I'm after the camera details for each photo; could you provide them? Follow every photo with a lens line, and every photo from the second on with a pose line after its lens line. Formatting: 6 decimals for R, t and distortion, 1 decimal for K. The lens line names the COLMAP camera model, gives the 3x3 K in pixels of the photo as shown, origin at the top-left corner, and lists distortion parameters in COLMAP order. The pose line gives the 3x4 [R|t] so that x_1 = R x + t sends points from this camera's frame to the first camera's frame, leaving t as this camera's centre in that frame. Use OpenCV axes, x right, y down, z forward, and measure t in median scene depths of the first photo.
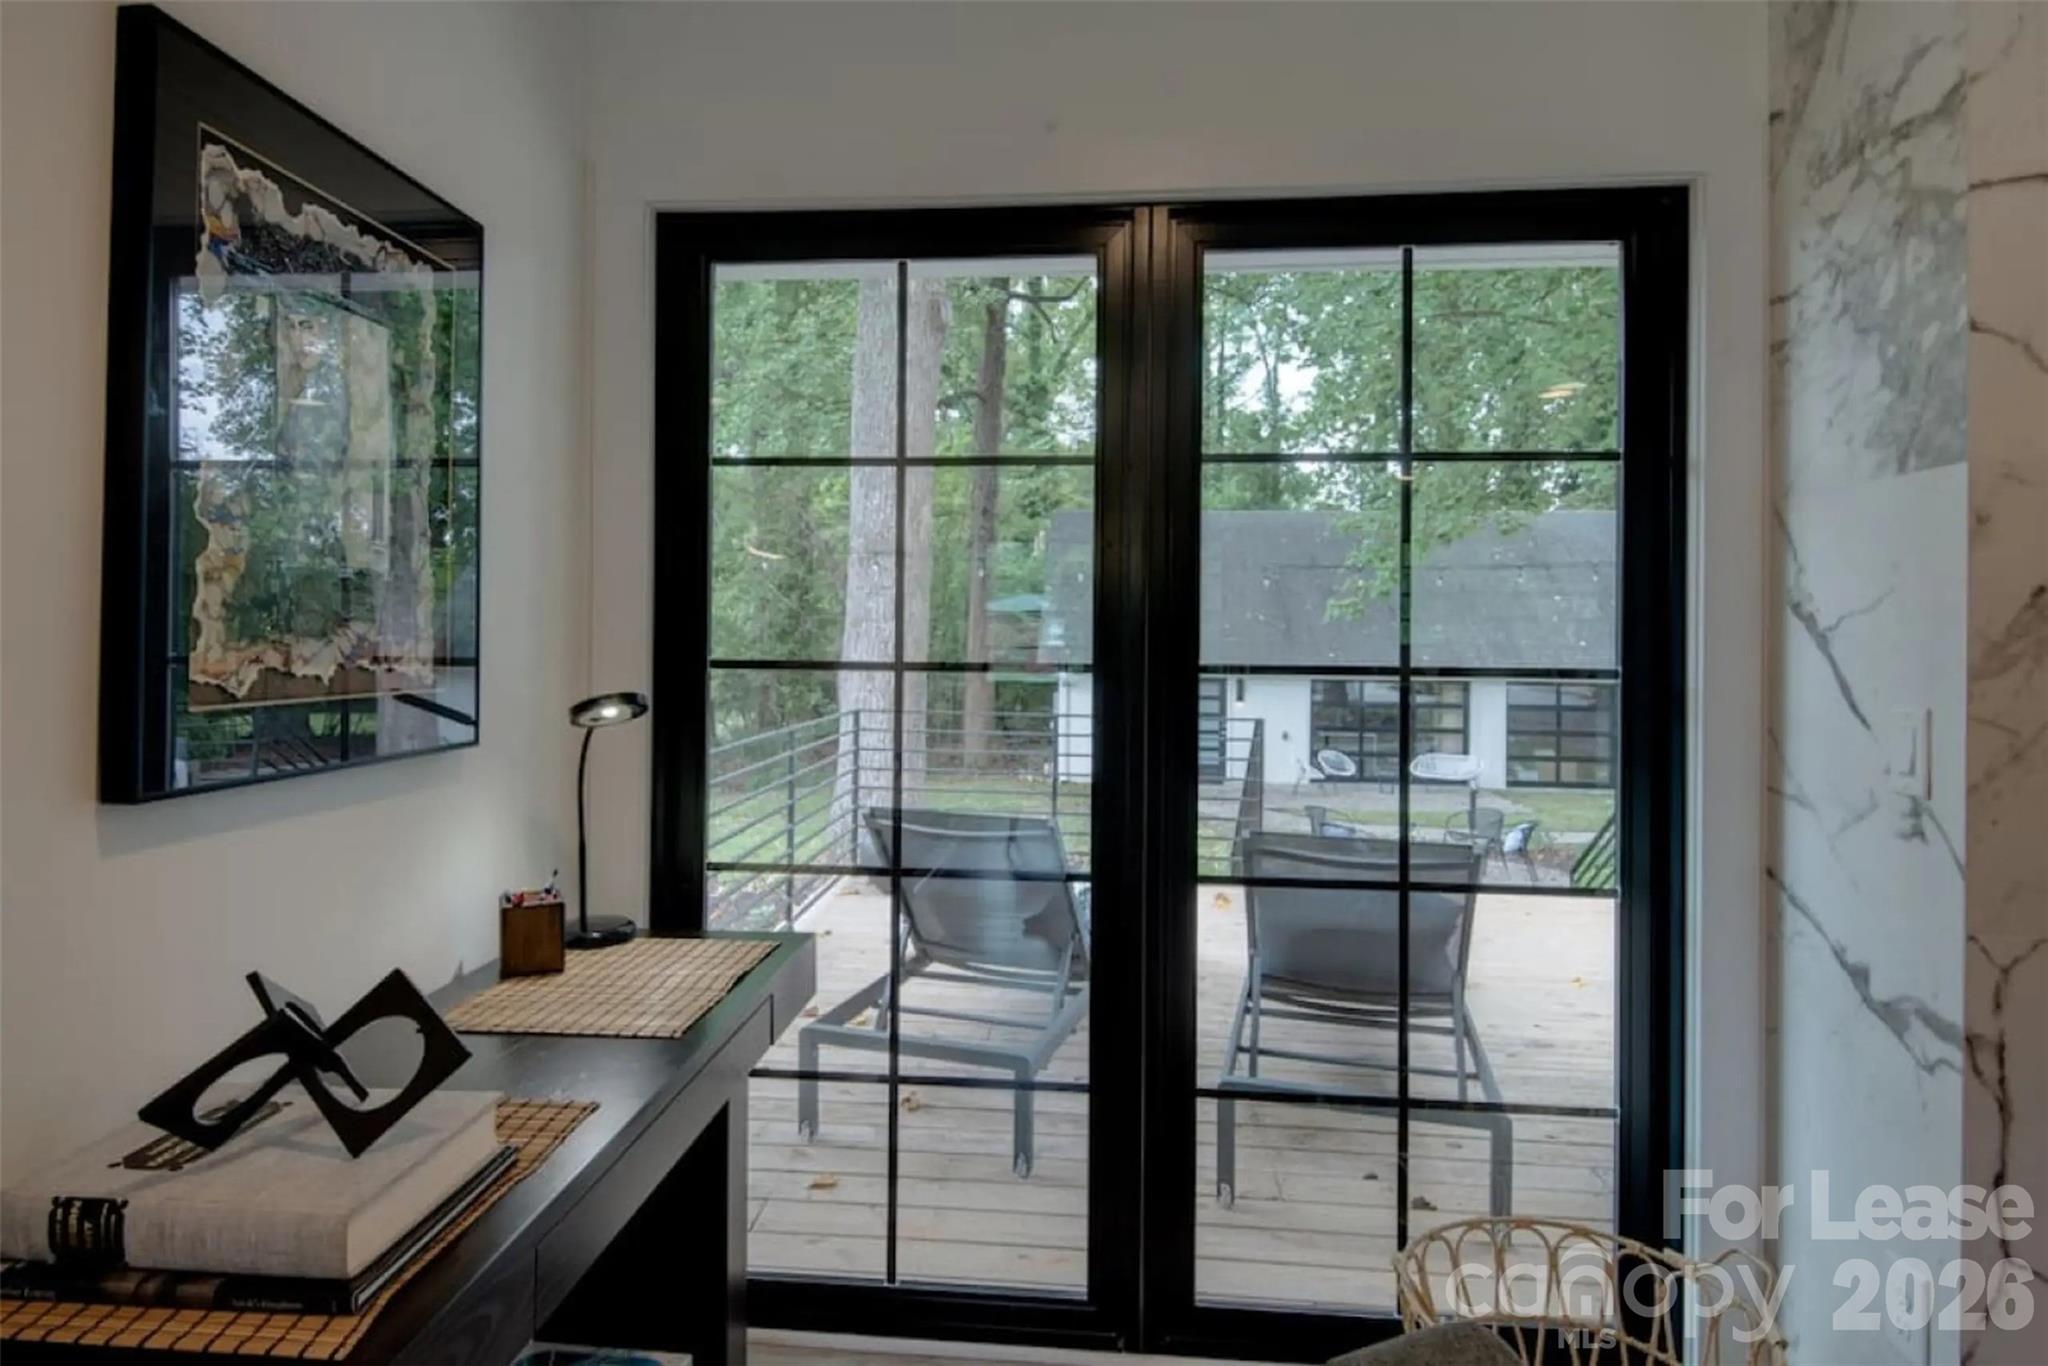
lens RADIAL K [[1191.8, 0, 983.8], [0, 1191.8, 614.2], [0, 0, 1]] dist [-0.004348, -0.003903]
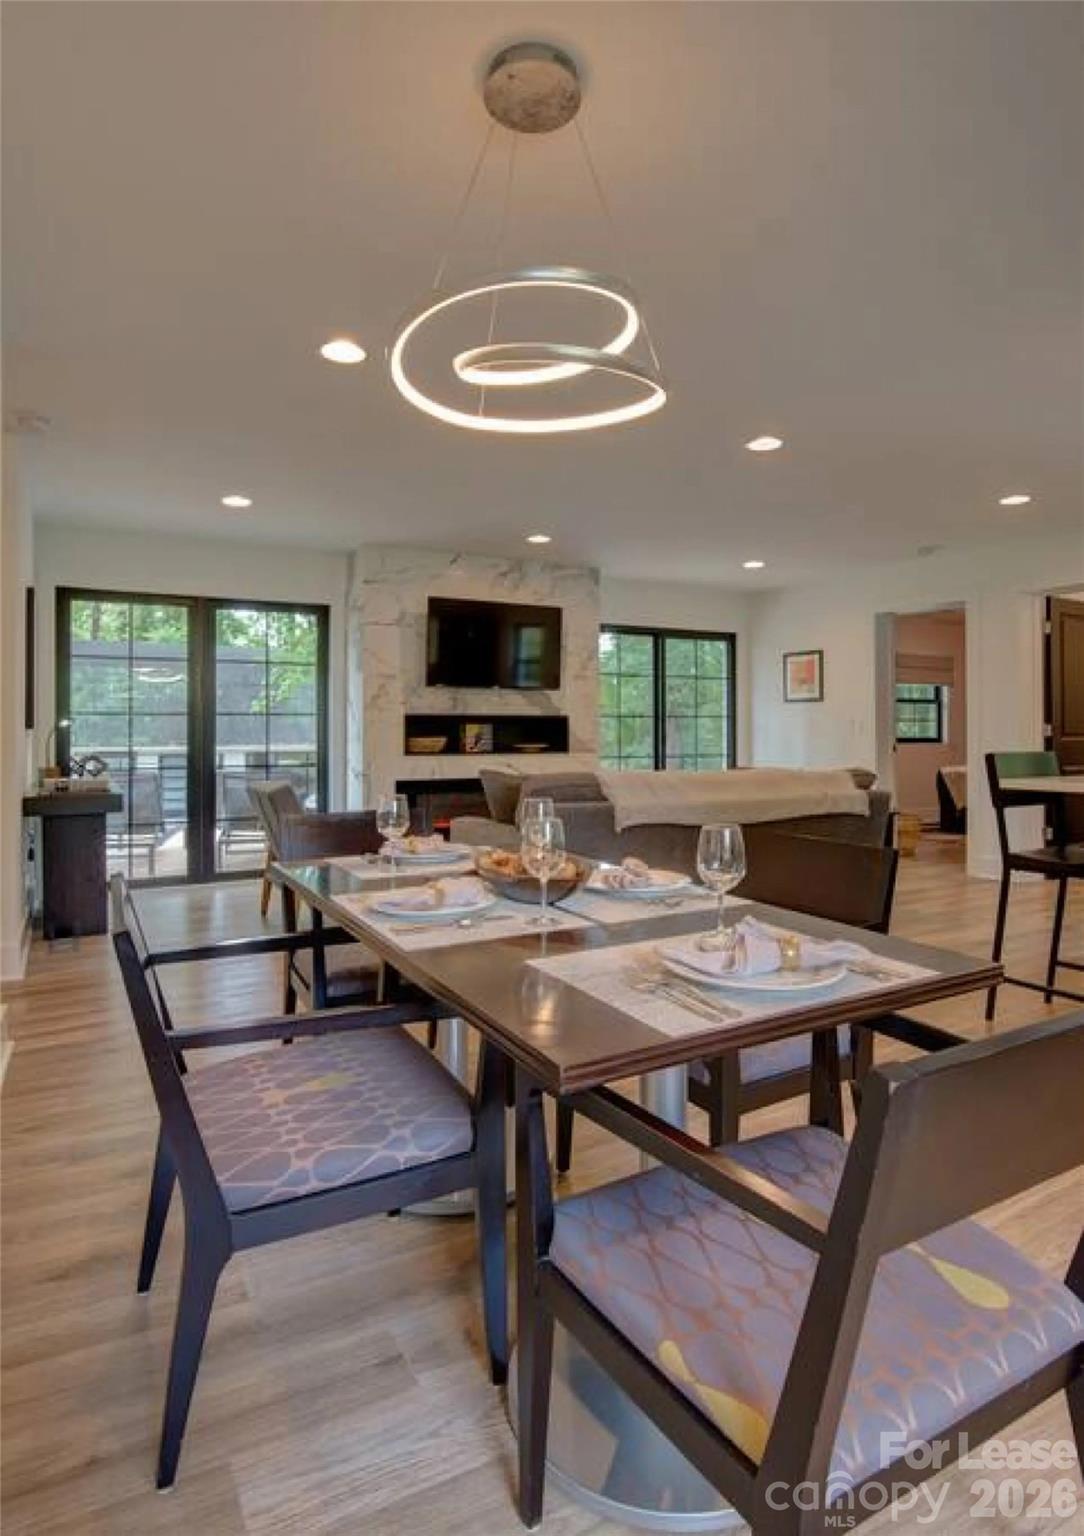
lens RADIAL K [[859.0, 0, 552.6], [0, 859.0, 730.2], [0, 0, 1]] dist [-0.008788, -0.000195]
pose [[0.818212, -0.012494, 0.574781, -0.711457], [0.001920, 0.999818, 0.018999, 0.062872], [-0.574913, -0.014442, 0.818087, -2.596472]]
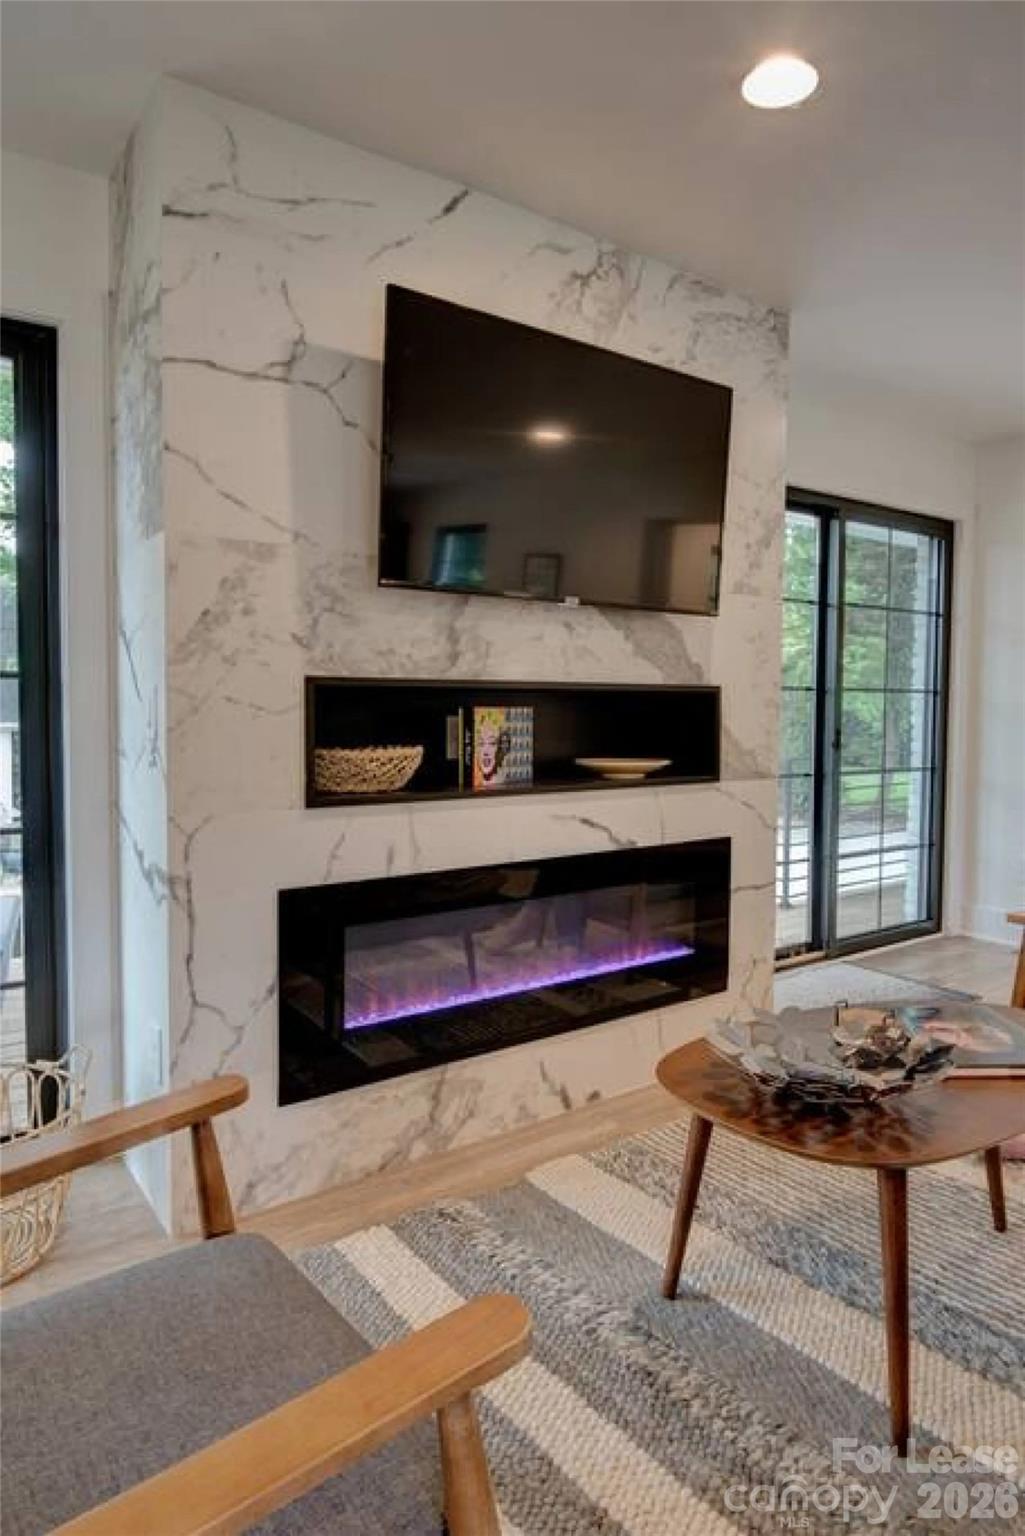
lens RADIAL K [[955.1, 0, 504.2], [0, 955.1, 751.7], [0, 0, 1]] dist [-0.008998, -0.011731]
pose [[0.745010, -0.041814, 0.665741, 0.261731], [-0.009641, 0.997254, 0.073425, 0.066514], [-0.666984, -0.061121, 0.742561, -0.277649]]
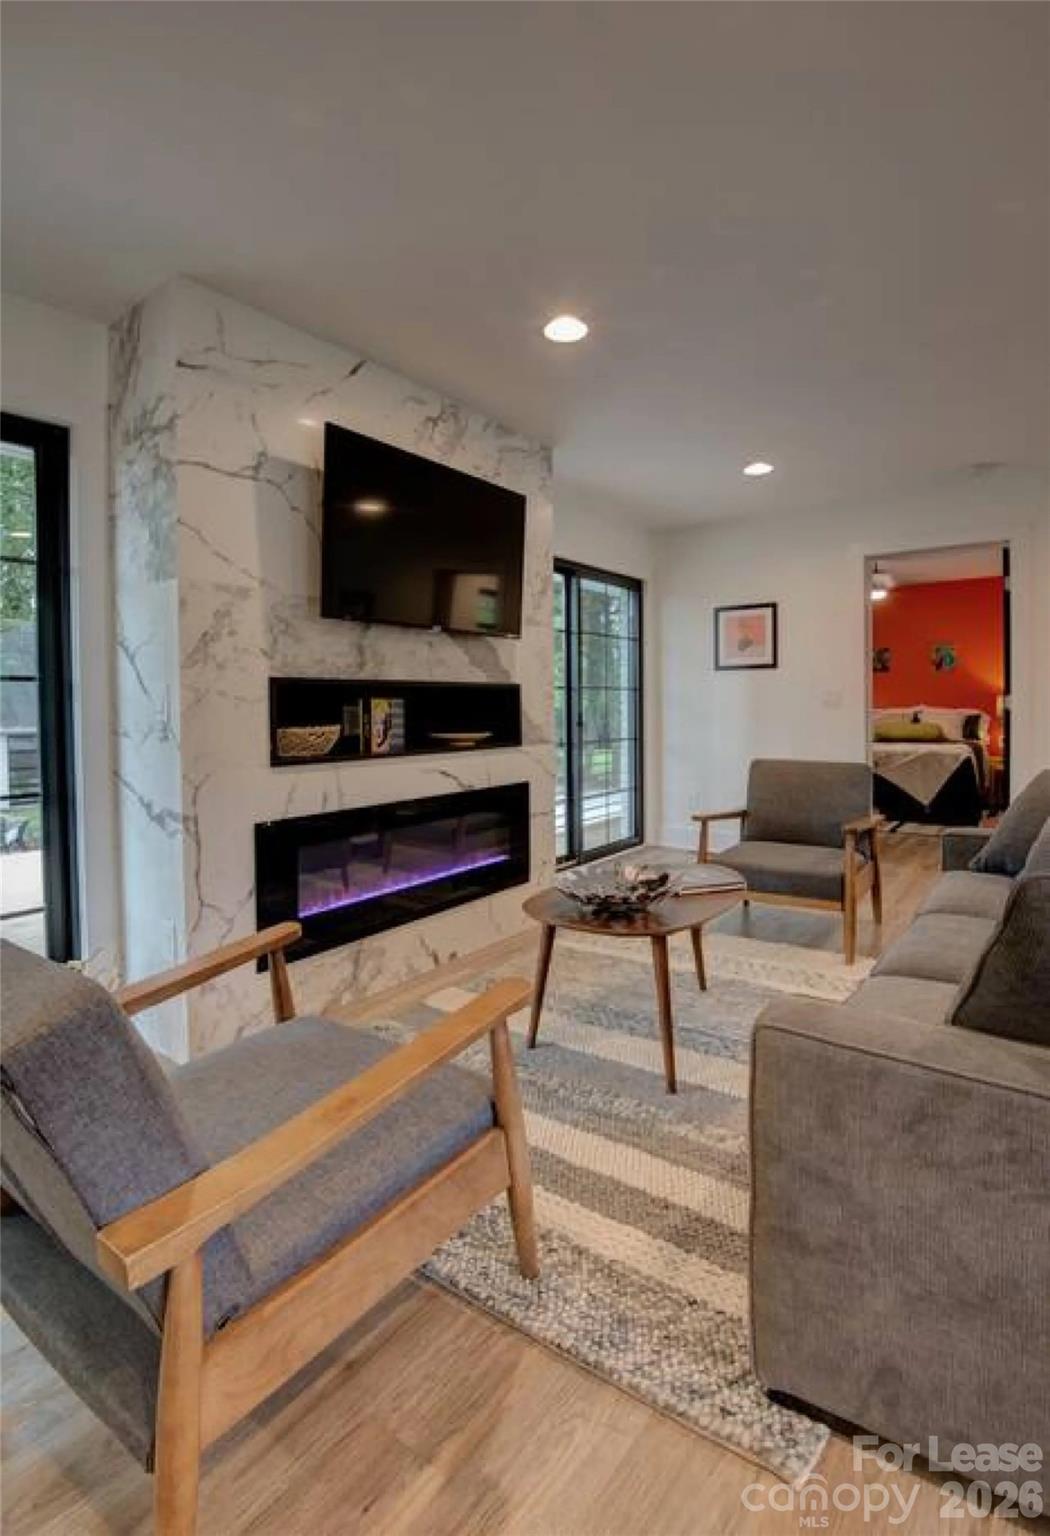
lens RADIAL K [[736.4, 0, 522.8], [0, 736.4, 726.3], [0, 0, 1]] dist [-0.032409, -0.001343]
pose [[0.513876, -0.042686, 0.856802, -0.076235], [0.003749, 0.998864, 0.047515, 0.092450], [-0.857856, -0.021205, 0.513452, -0.320731]]
